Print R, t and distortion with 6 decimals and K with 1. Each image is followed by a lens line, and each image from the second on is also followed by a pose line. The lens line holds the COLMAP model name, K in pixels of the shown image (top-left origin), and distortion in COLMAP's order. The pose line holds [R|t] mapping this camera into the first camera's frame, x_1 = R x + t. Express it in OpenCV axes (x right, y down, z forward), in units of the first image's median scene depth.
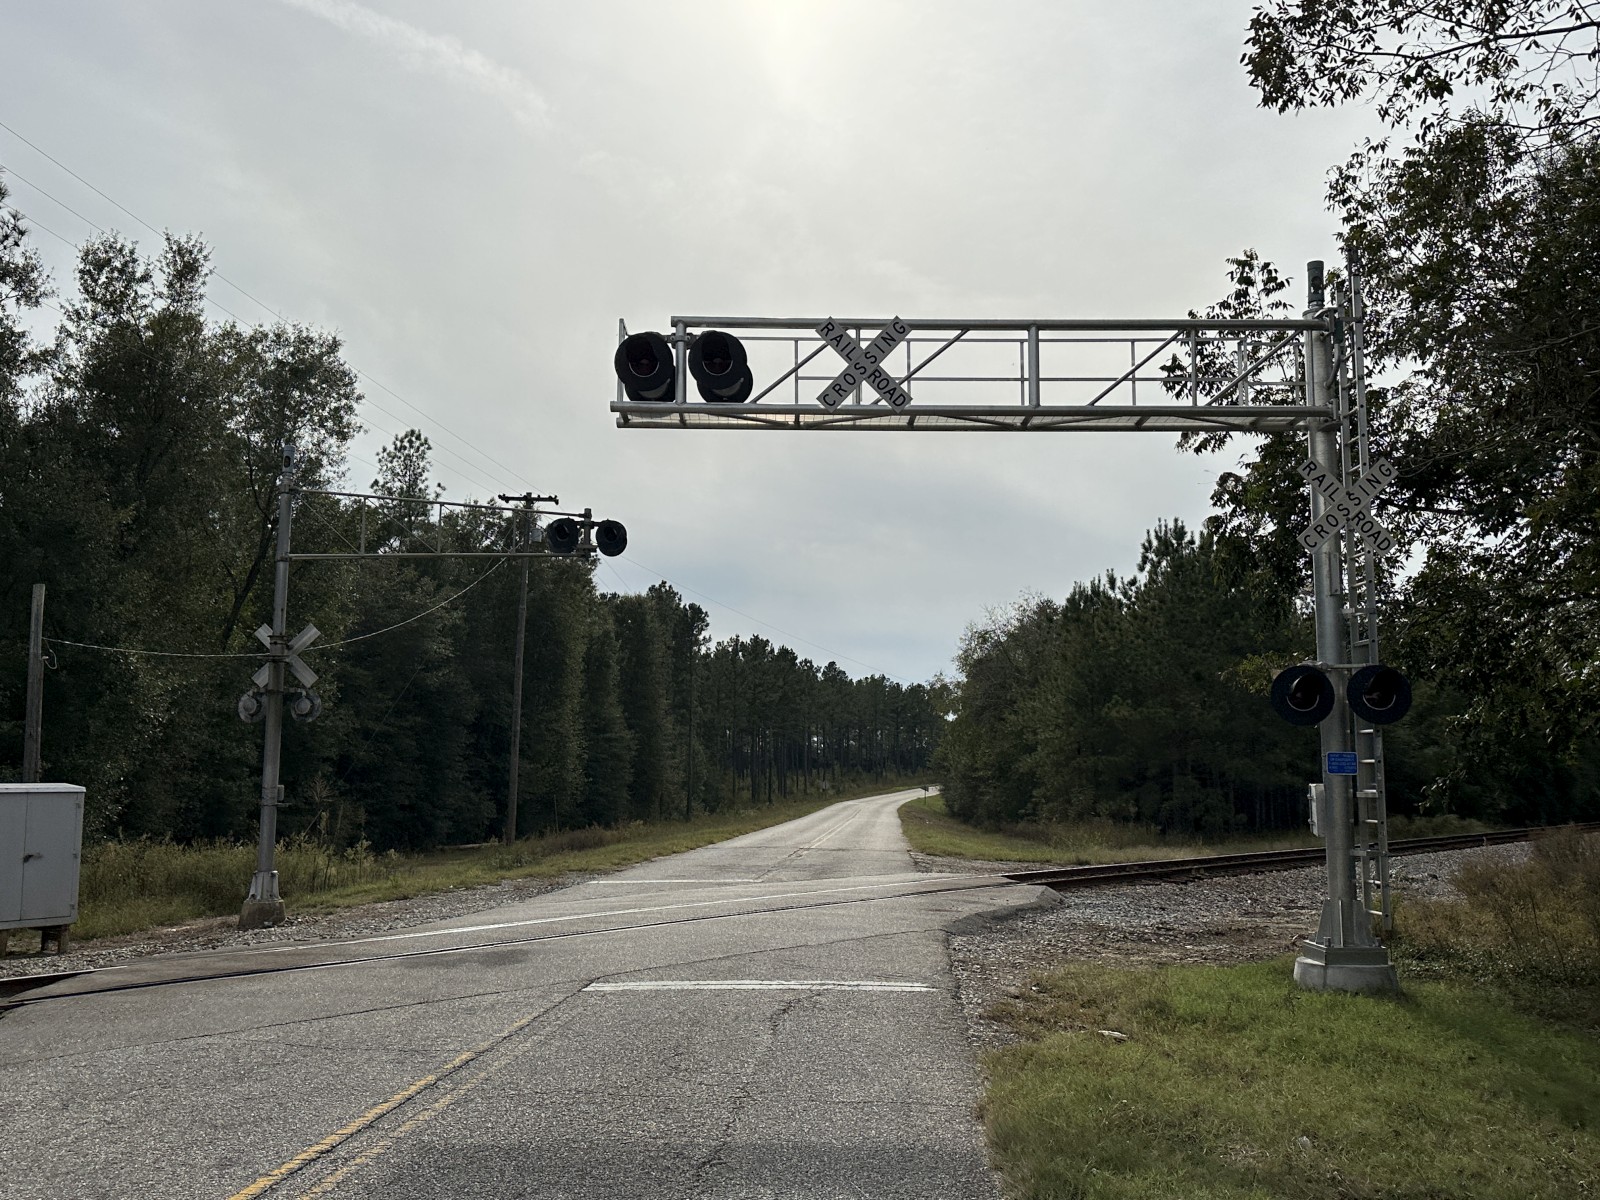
lens RADIAL K [[1432.8, 0, 806.8], [0, 1432.8, 610.5], [0, 0, 1]] dist [0.137610, -0.223467]
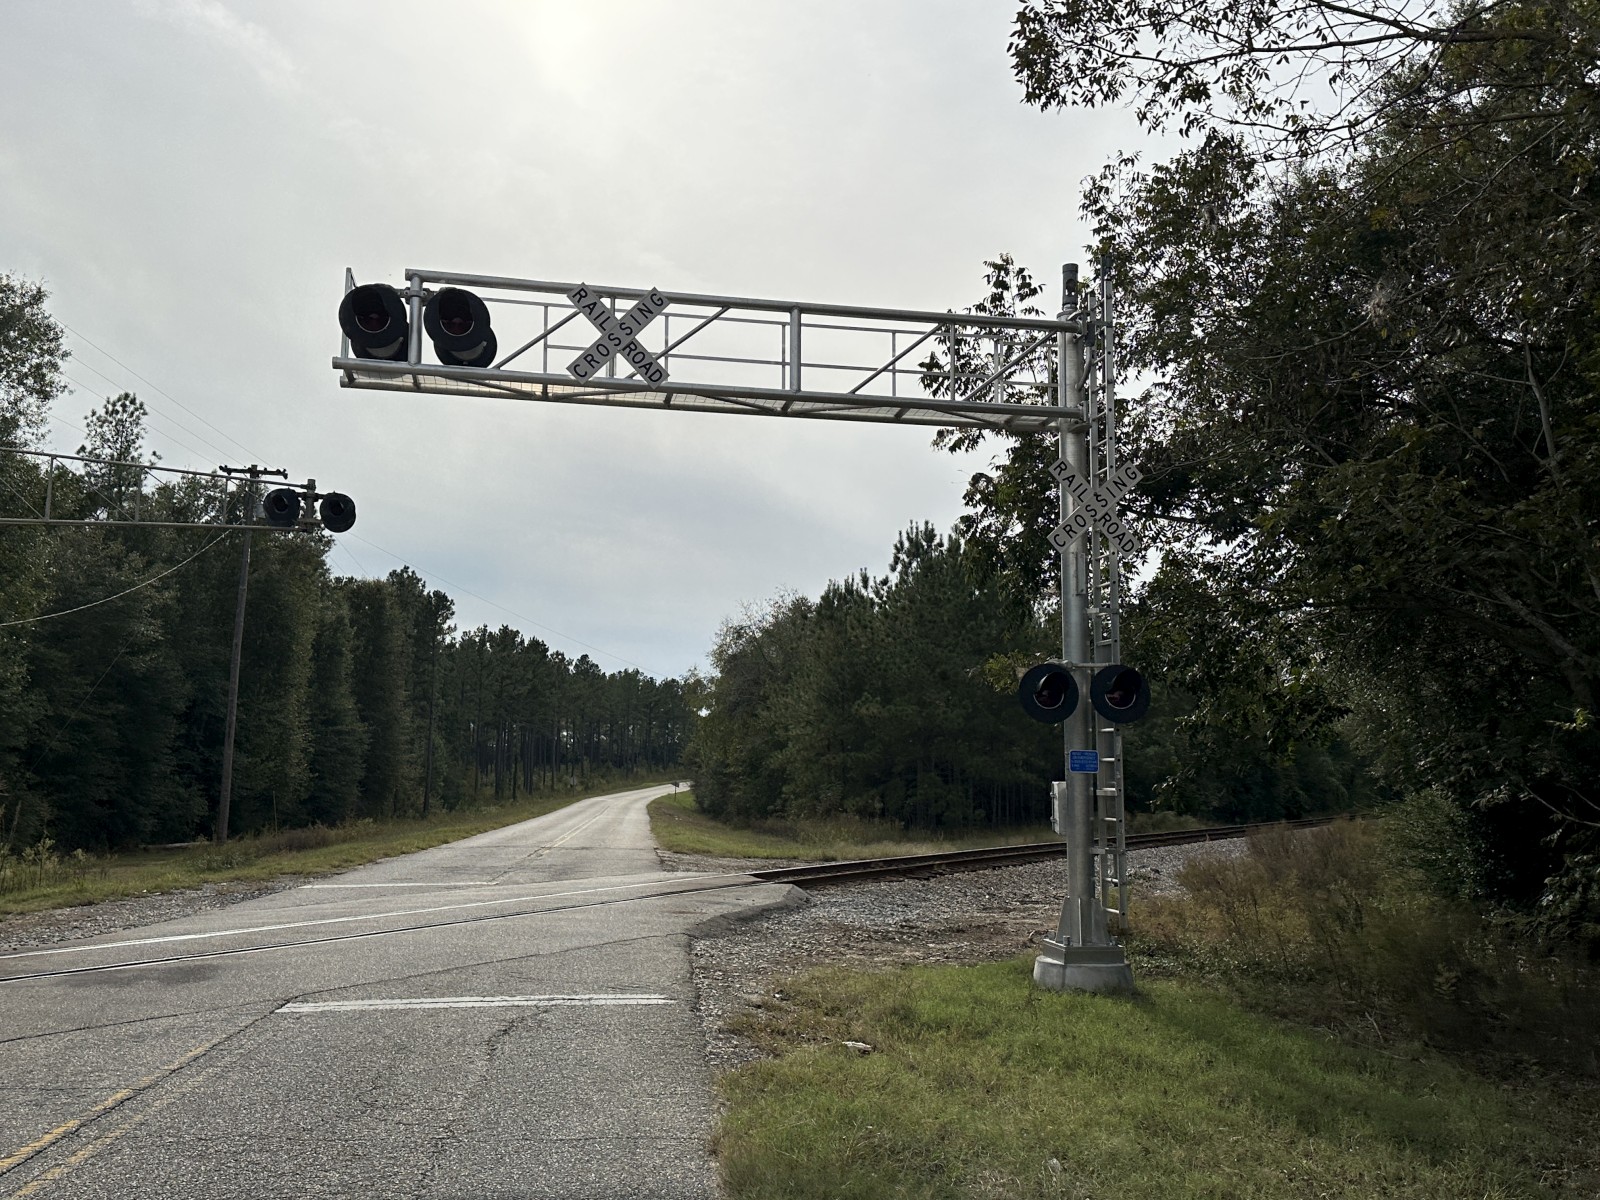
lens RADIAL K [[1432.8, 0, 796.2], [0, 1432.8, 593.0], [0, 0, 1]] dist [0.137610, -0.223467]
pose [[0.986567, 0.028145, 0.160912, 0.004363], [-0.026697, 0.999581, -0.011155, 0.003005], [-0.161159, 0.006710, 0.986906, 0.028988]]
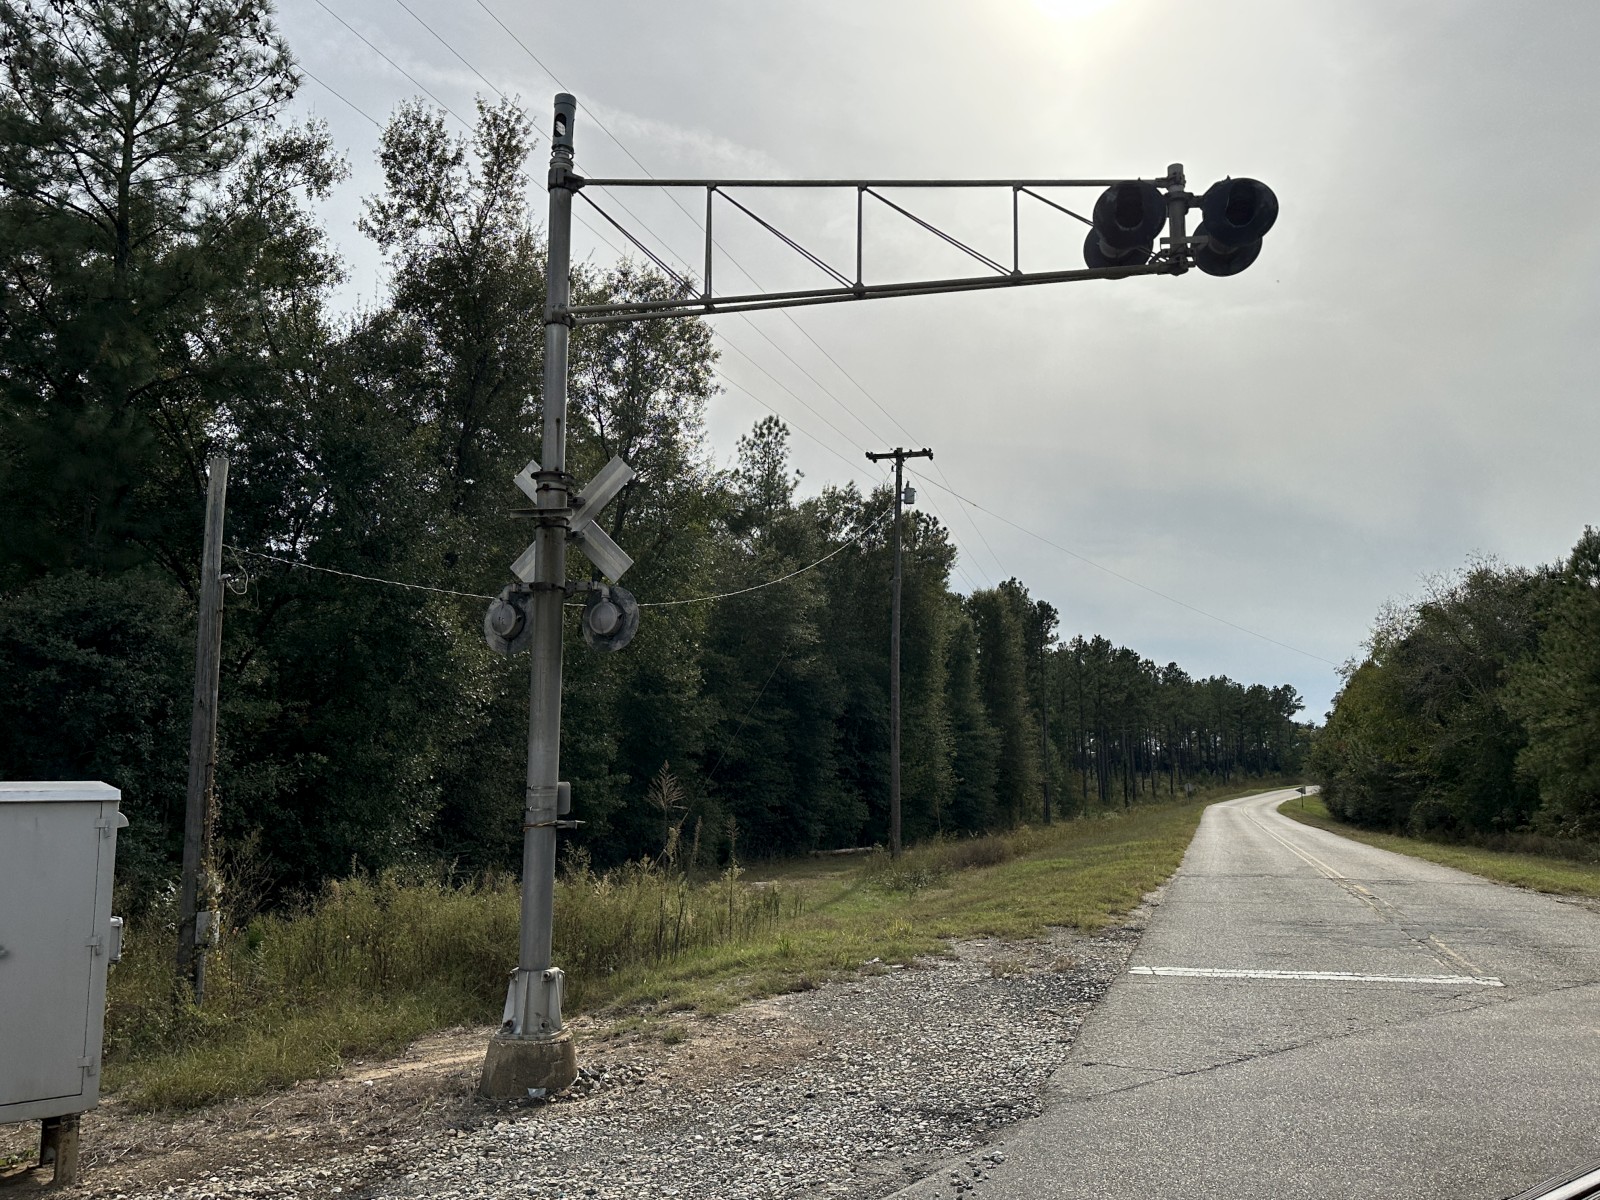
lens RADIAL K [[1158.8, 0, 798.1], [0, 1158.8, 592.2], [0, 0, 1]] dist [0.105226, -0.016412]
pose [[0.971149, -0.044431, -0.234297, -0.146870], [0.034059, 0.998260, -0.048134, 0.059967], [0.236028, 0.038766, 0.970973, 0.487267]]
